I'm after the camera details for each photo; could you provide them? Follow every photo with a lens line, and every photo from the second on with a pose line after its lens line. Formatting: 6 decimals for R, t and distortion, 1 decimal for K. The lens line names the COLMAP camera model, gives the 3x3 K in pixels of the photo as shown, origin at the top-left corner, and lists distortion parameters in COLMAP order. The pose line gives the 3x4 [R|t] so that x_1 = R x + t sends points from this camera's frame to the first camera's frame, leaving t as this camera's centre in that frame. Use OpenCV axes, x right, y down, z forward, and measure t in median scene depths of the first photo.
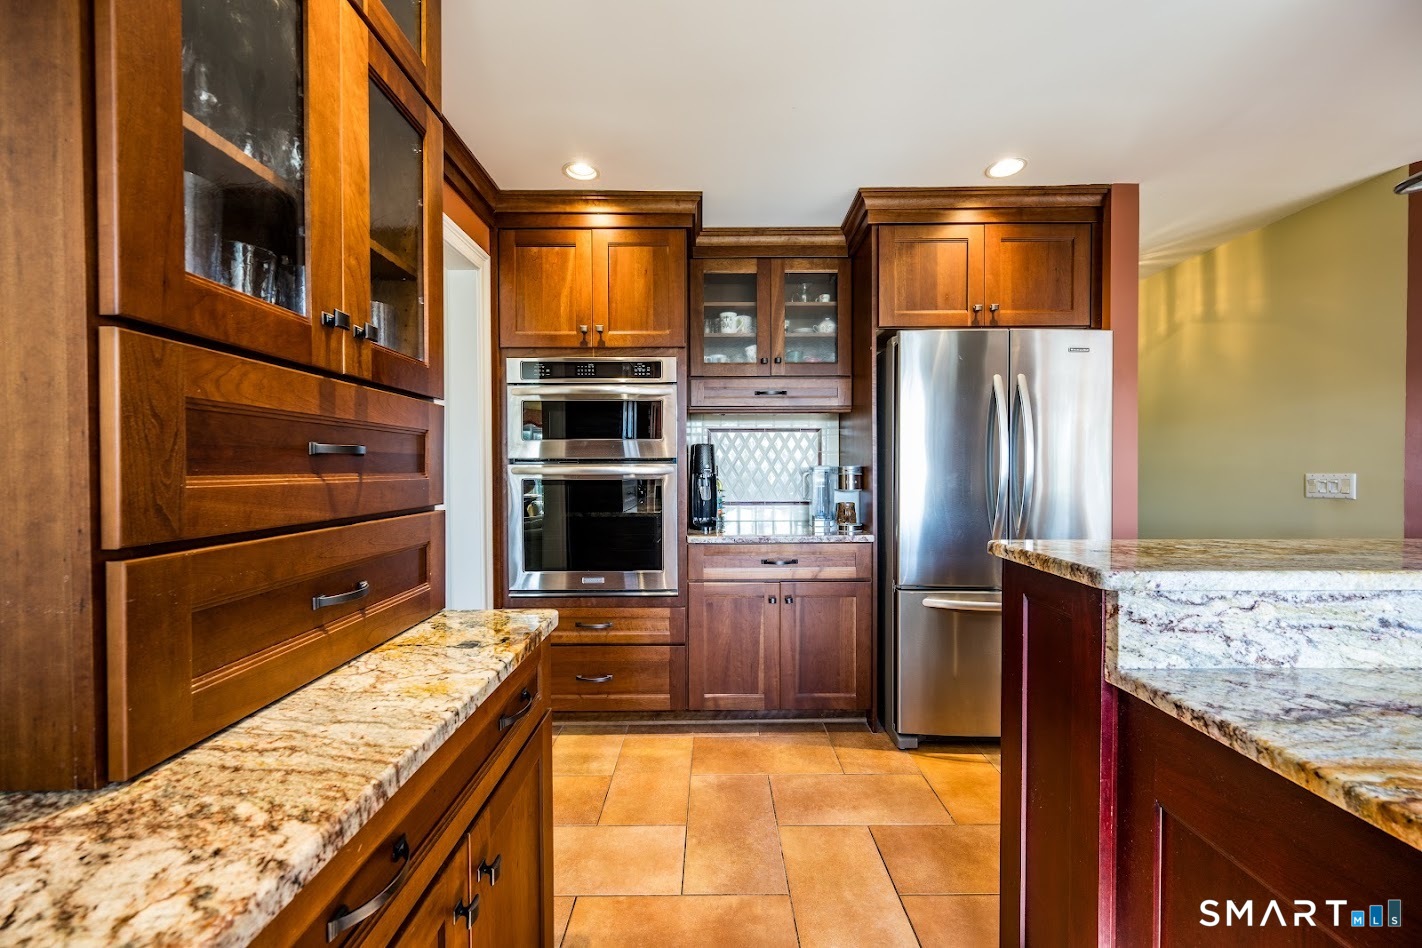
lens RADIAL K [[554.6, 0, 711.0], [0, 554.6, 474.0], [0, 0, 1]] dist [-0.000590, -0.000198]
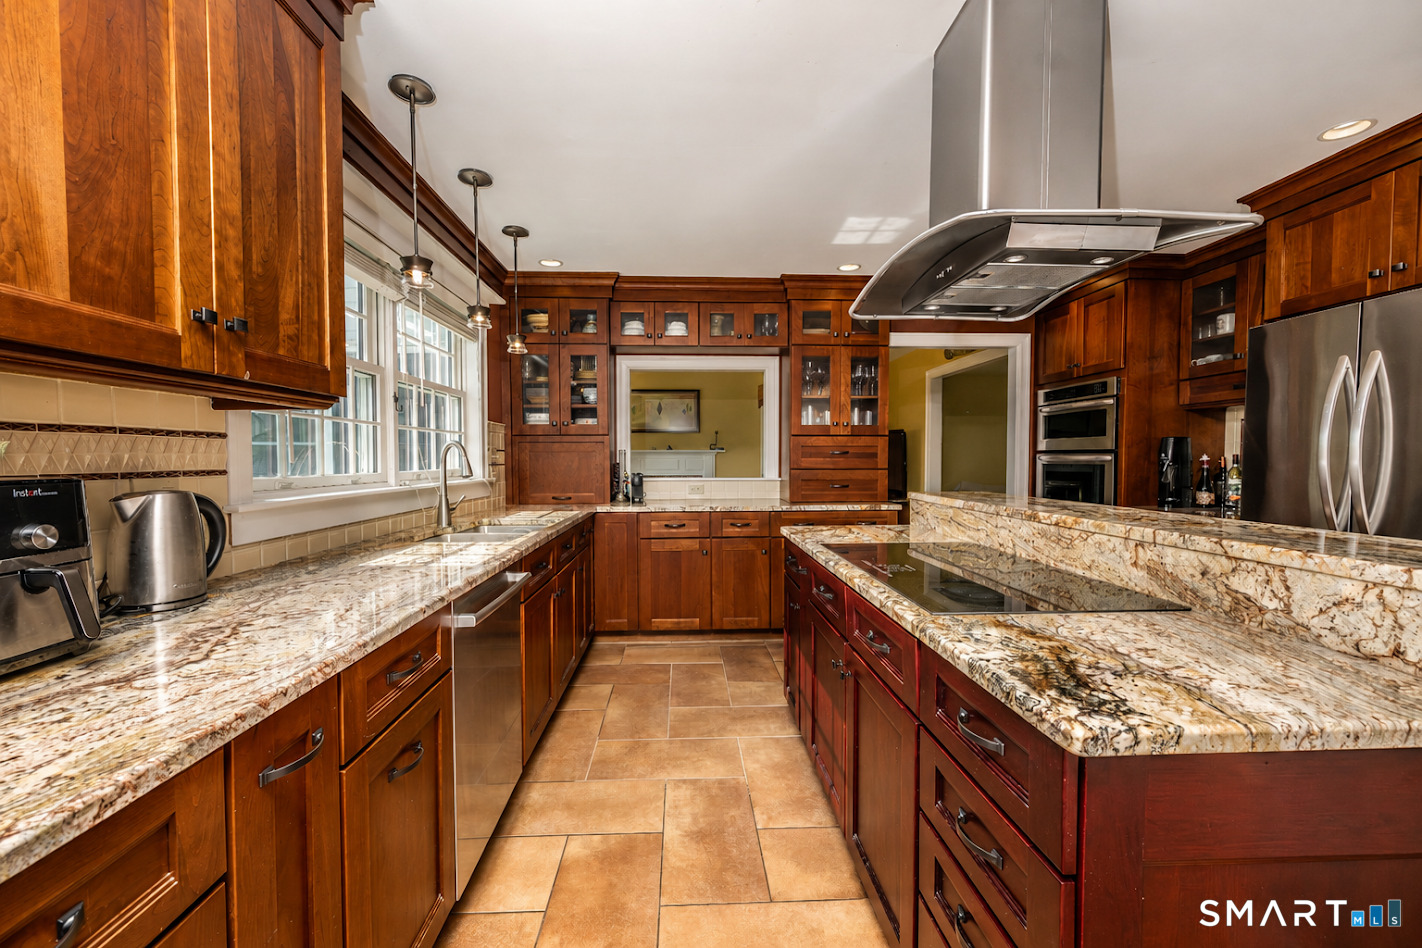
lens RADIAL K [[578.5, 0, 711.0], [0, 578.5, 474.0], [0, 0, 1]] dist [-0.000481, -0.000059]
pose [[0.048540, 0.032519, -0.998292, 1.299651], [-0.009960, 0.999436, 0.032072, -0.003855], [0.998772, 0.008386, 0.048837, -0.074066]]
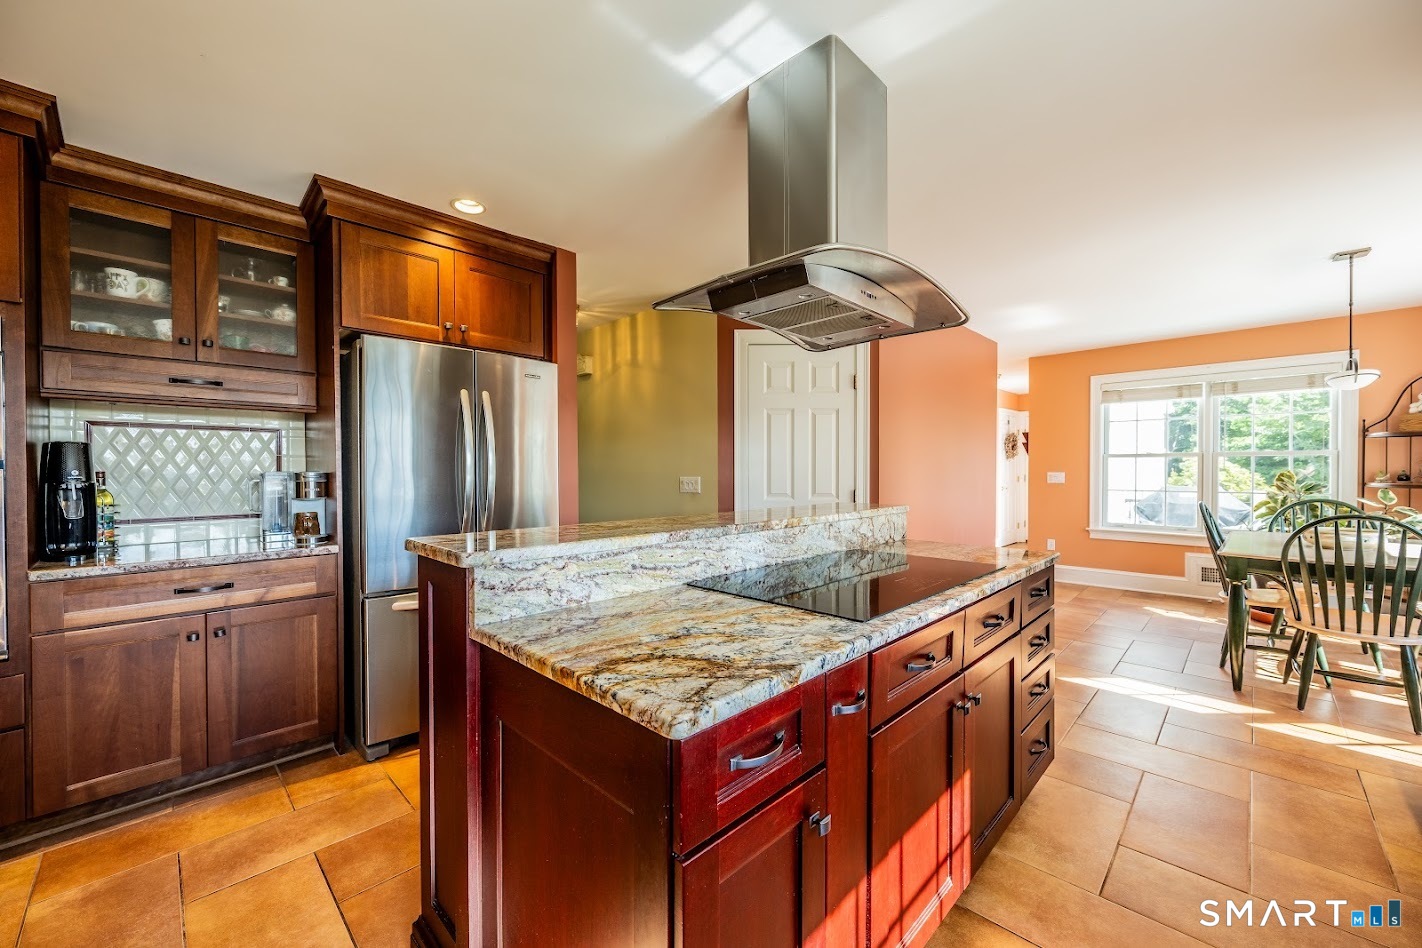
lens RADIAL K [[554.6, 0, 711.0], [0, 554.6, 474.0], [0, 0, 1]] dist [-0.000590, -0.000198]
pose [[0.701292, -0.003395, 0.712866, 0.064088], [0.010033, 0.999937, -0.005107, 0.000098], [-0.712803, 0.010734, 0.701282, -0.114489]]
